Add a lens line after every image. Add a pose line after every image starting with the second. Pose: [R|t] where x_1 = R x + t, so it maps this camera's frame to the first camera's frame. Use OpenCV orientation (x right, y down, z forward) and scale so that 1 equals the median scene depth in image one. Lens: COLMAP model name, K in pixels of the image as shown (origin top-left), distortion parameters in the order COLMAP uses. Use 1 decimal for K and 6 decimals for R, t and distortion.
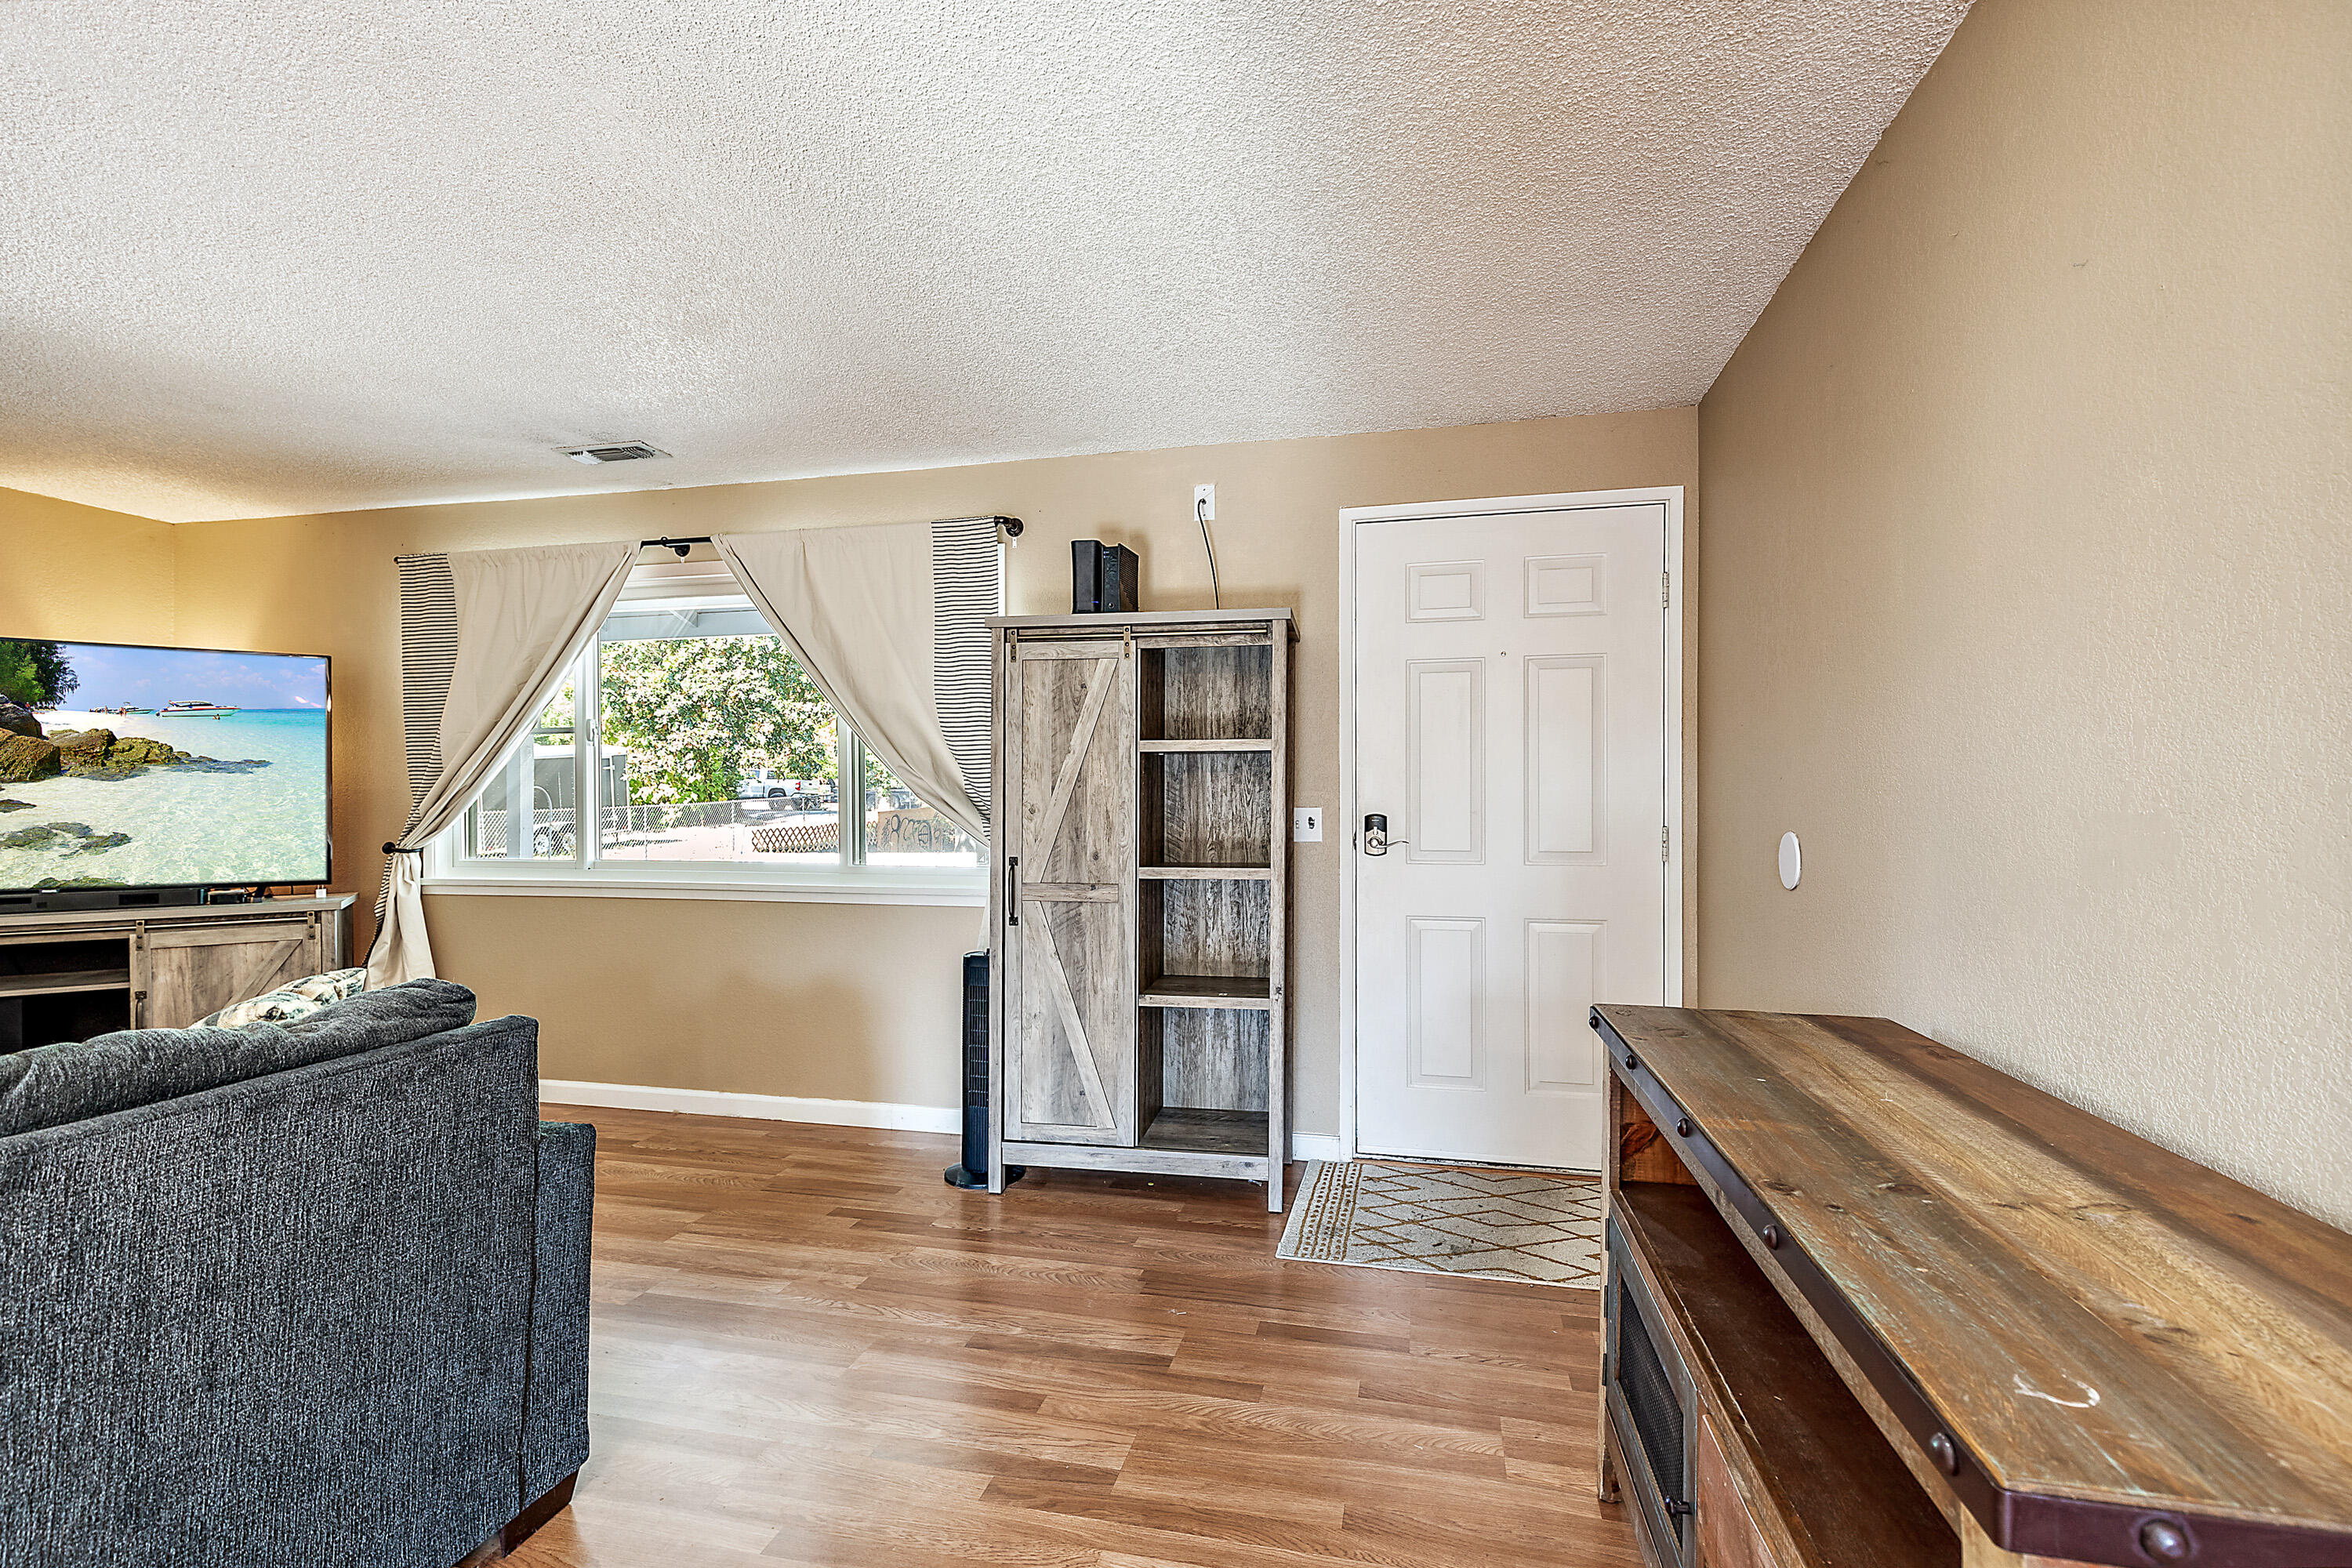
lens RADIAL K [[1080.3, 0, 1179.6], [0, 1080.3, 790.0], [0, 0, 1]] dist [0.011145, -0.000184]
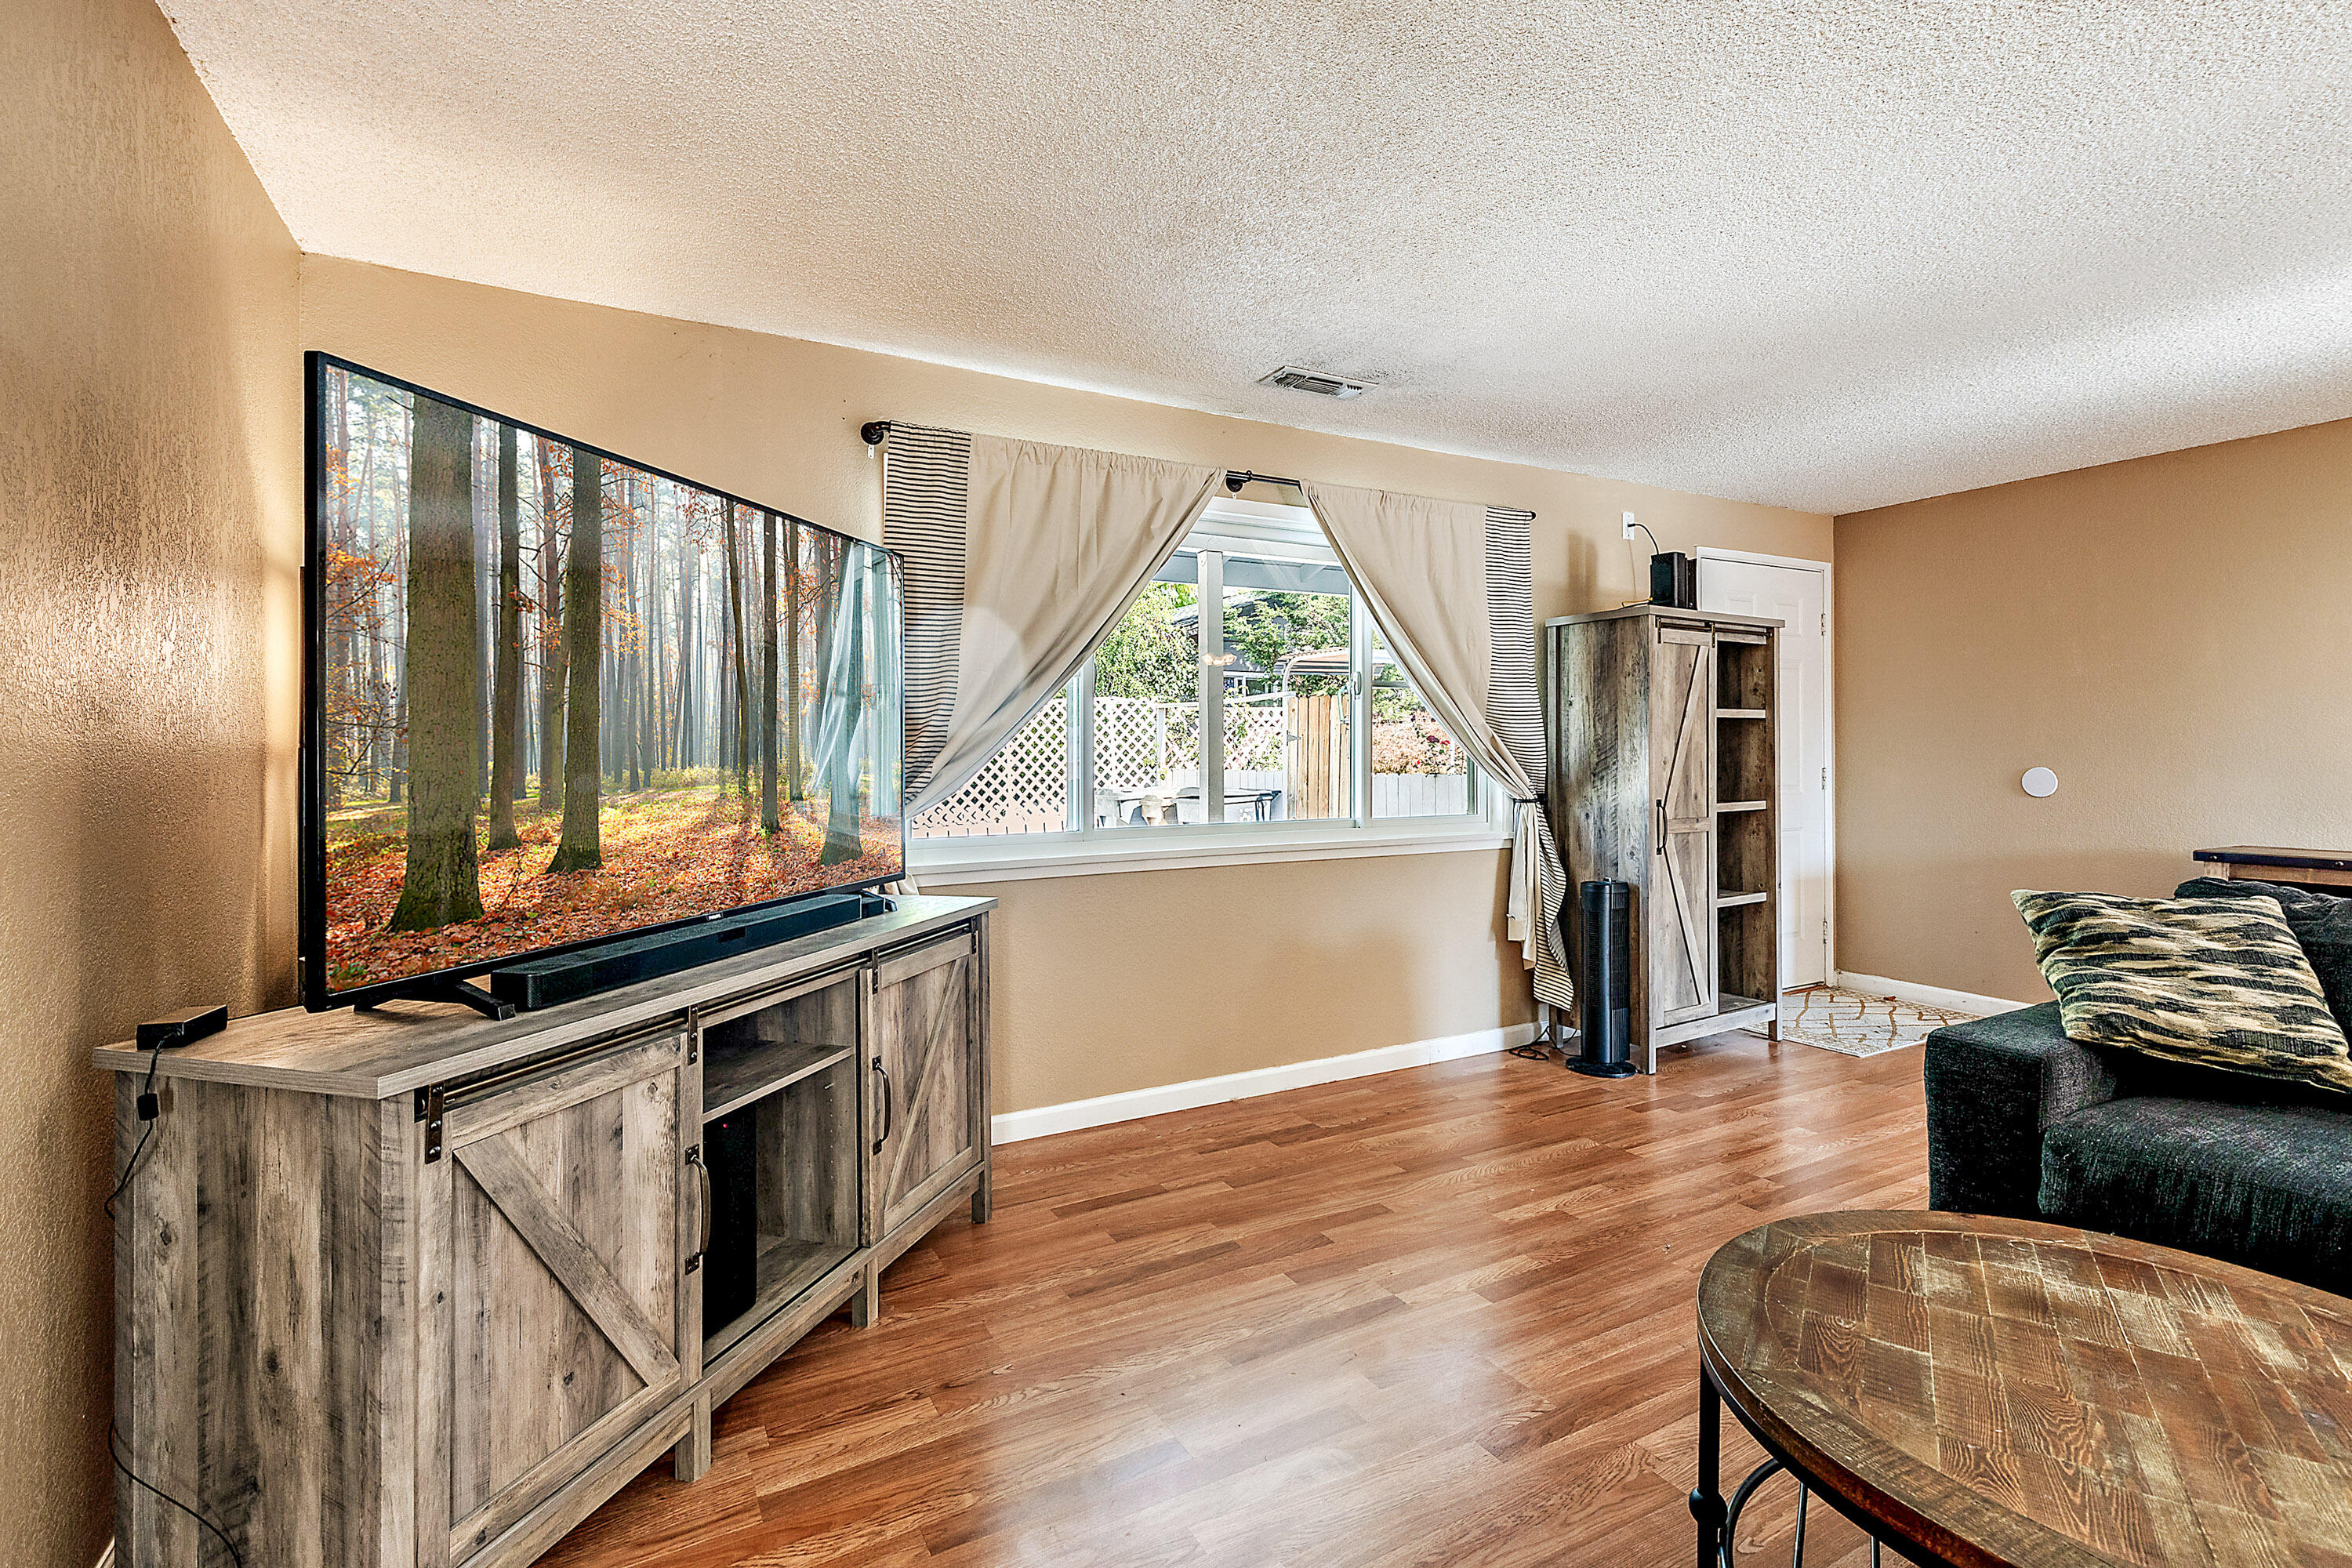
lens RADIAL K [[1068.0, 0, 1176.8], [0, 1068.0, 744.5], [0, 0, 1]] dist [0.000616, 0.000055]
pose [[0.742500, 0.002307, 0.669842, -1.342131], [0.000680, 0.999991, -0.004199, 0.002816], [-0.669846, 0.003573, 0.742492, 0.443123]]
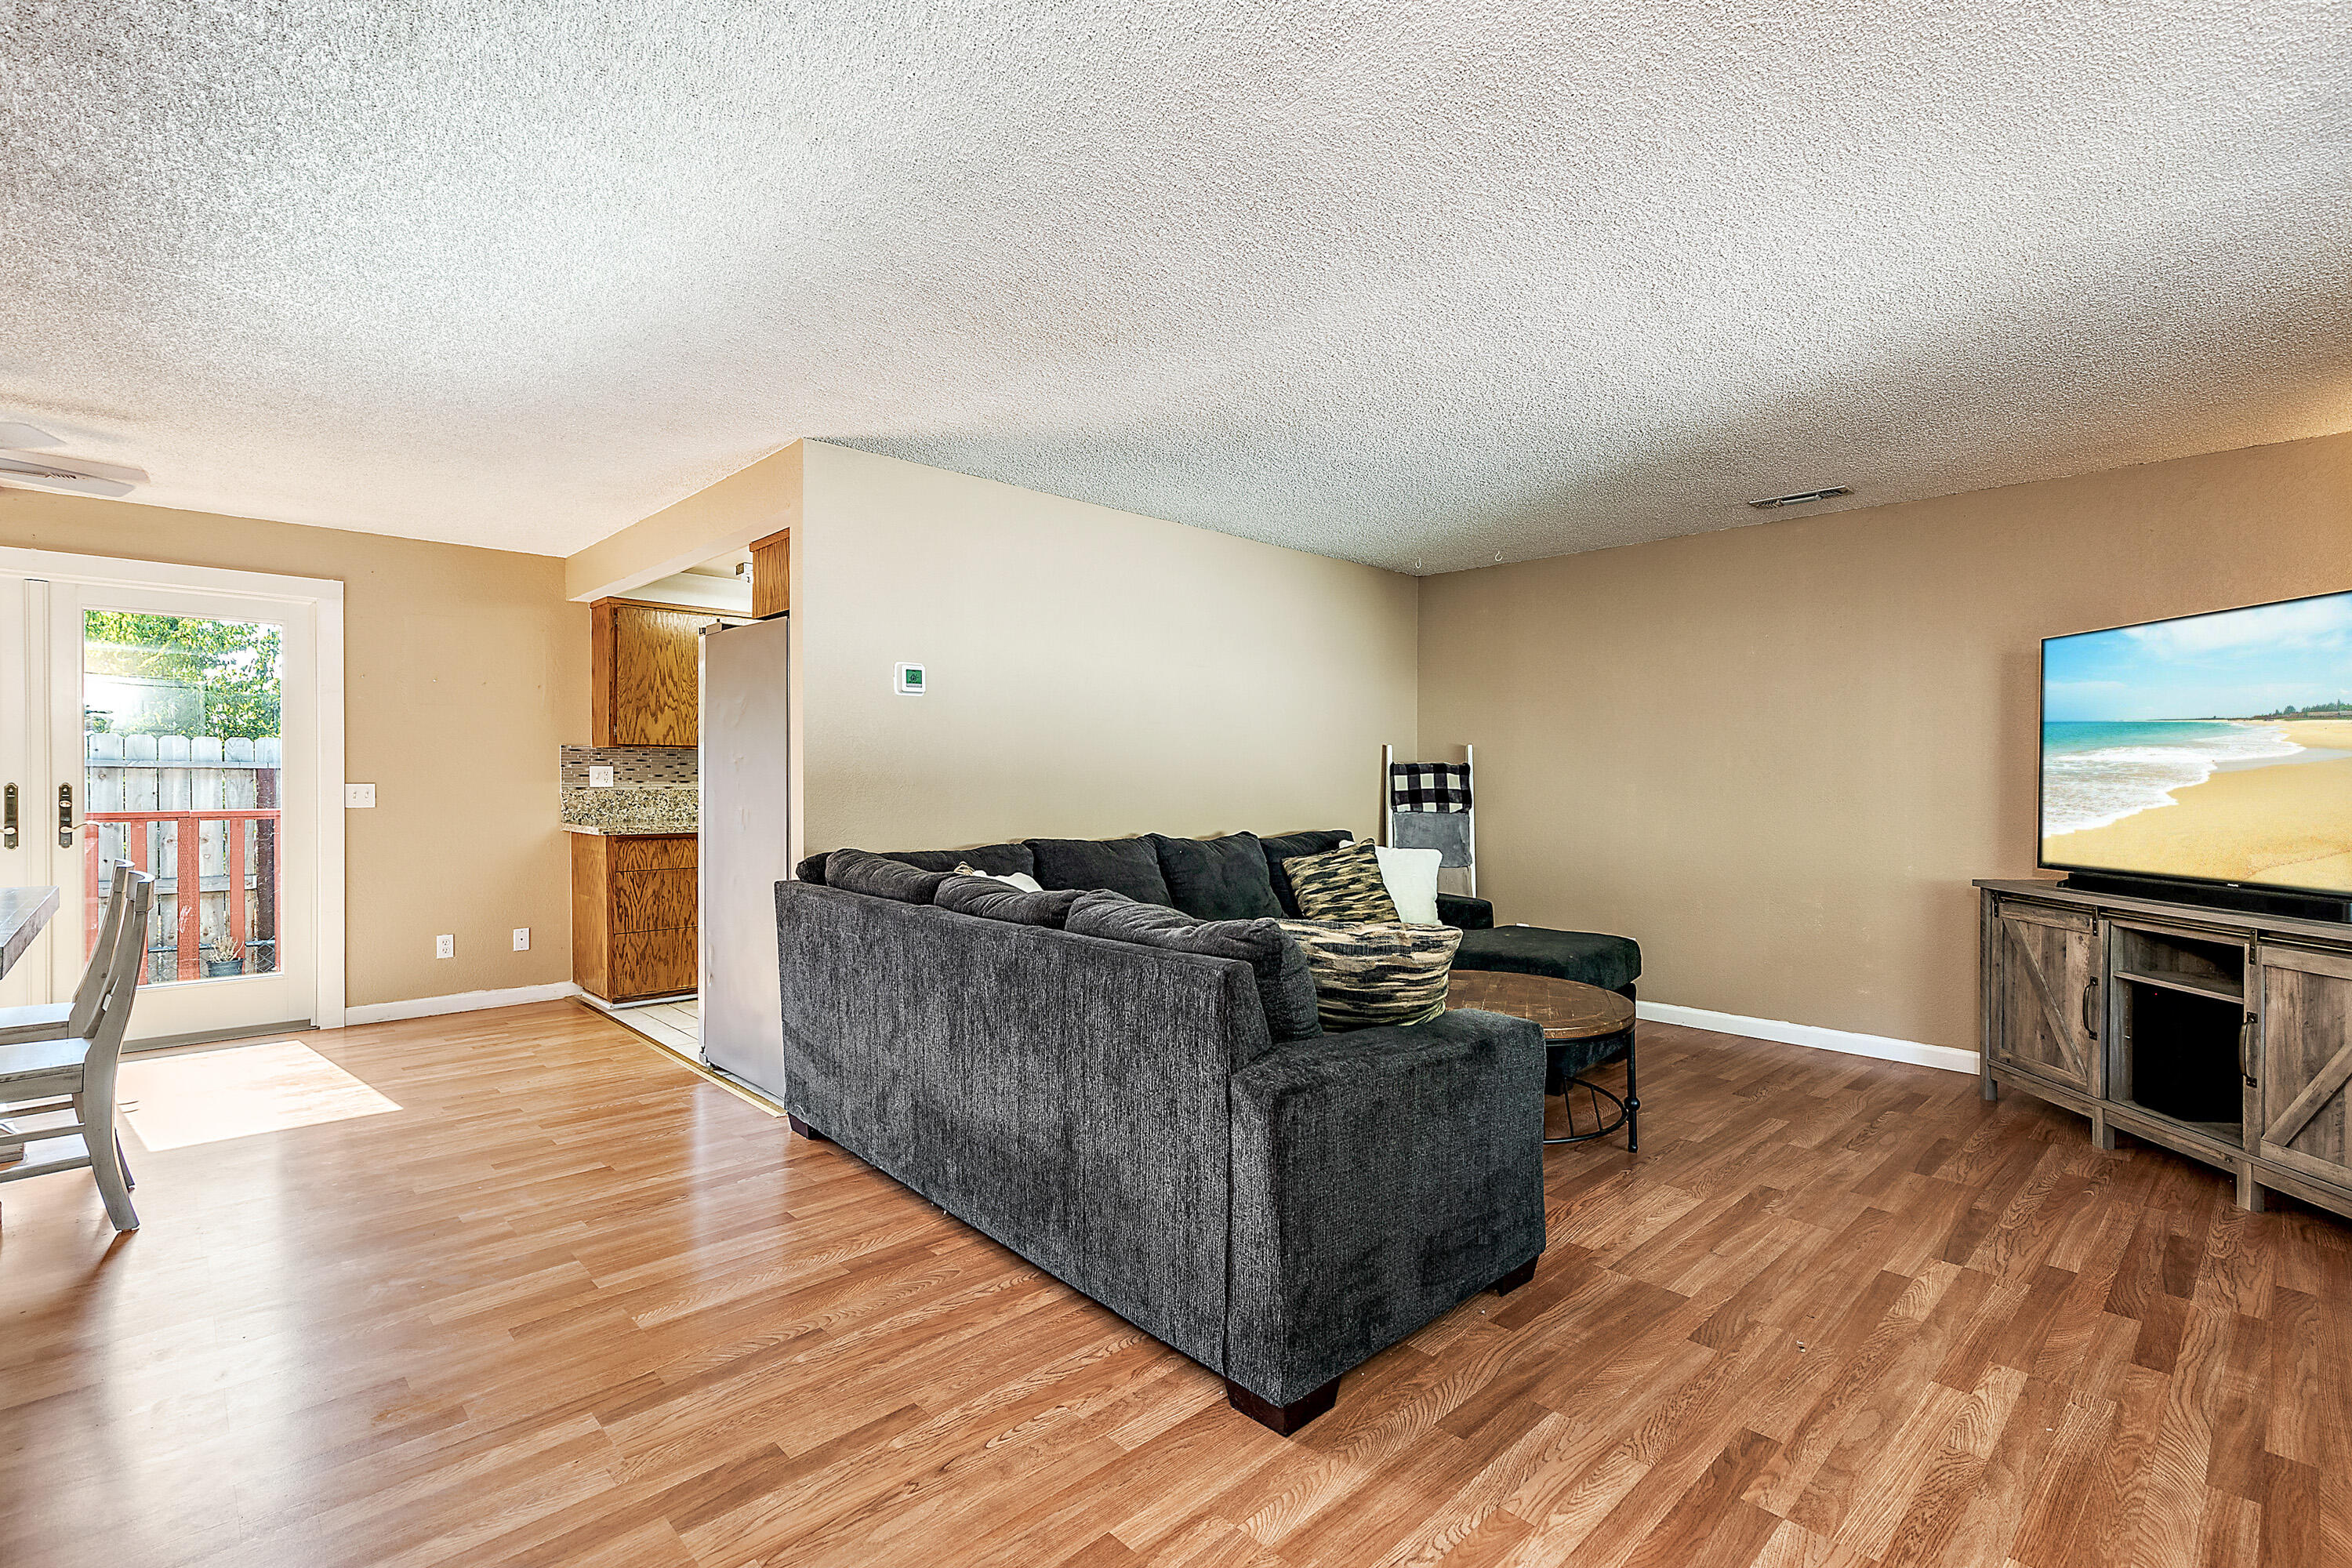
lens RADIAL K [[1069.0, 0, 1176.0], [0, 1069.0, 784.0], [0, 0, 1]] dist [-0.001392, -0.000110]
pose [[-0.543537, 0.004898, -0.839371, 0.205569], [-0.001068, 0.999978, 0.006527, 0.003592], [0.839385, 0.004444, -0.543519, 0.809780]]
